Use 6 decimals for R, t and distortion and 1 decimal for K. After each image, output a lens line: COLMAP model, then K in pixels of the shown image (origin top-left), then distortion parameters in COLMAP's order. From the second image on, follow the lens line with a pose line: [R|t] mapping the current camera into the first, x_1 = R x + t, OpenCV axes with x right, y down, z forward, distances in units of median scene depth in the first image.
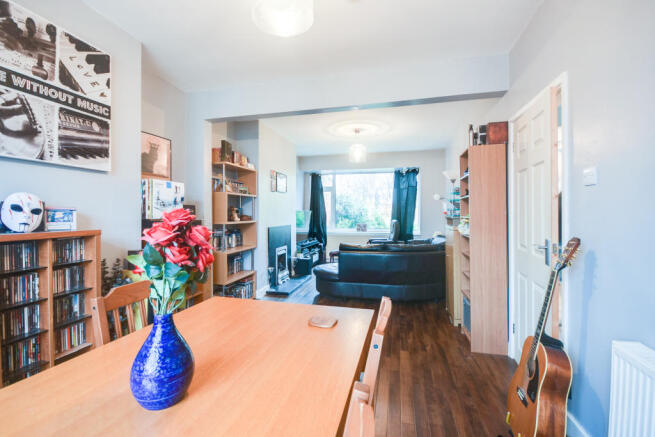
lens RADIAL K [[307.8, 0, 327.5], [0, 307.8, 218.5], [0, 0, 1]] dist [-0.000303, -0.000047]
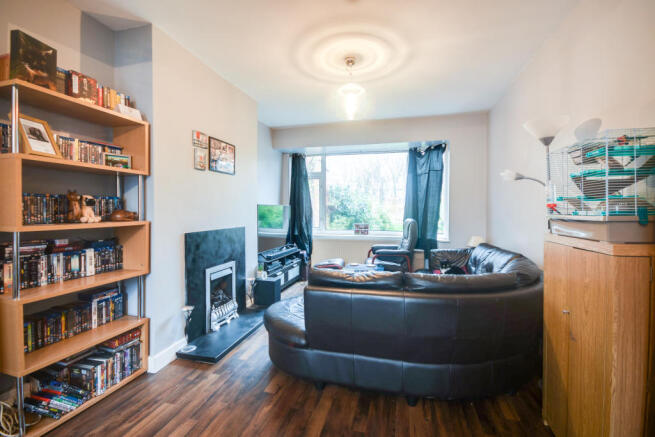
lens RADIAL K [[304.7, 0, 312.2], [0, 304.7, 213.0], [0, 0, 1]] dist [-0.001990, -0.000142]
pose [[0.997978, 0.003595, -0.063463, 0.054819], [-0.004078, 0.999964, -0.007479, -0.003153], [0.063434, 0.007723, 0.997956, 0.378379]]
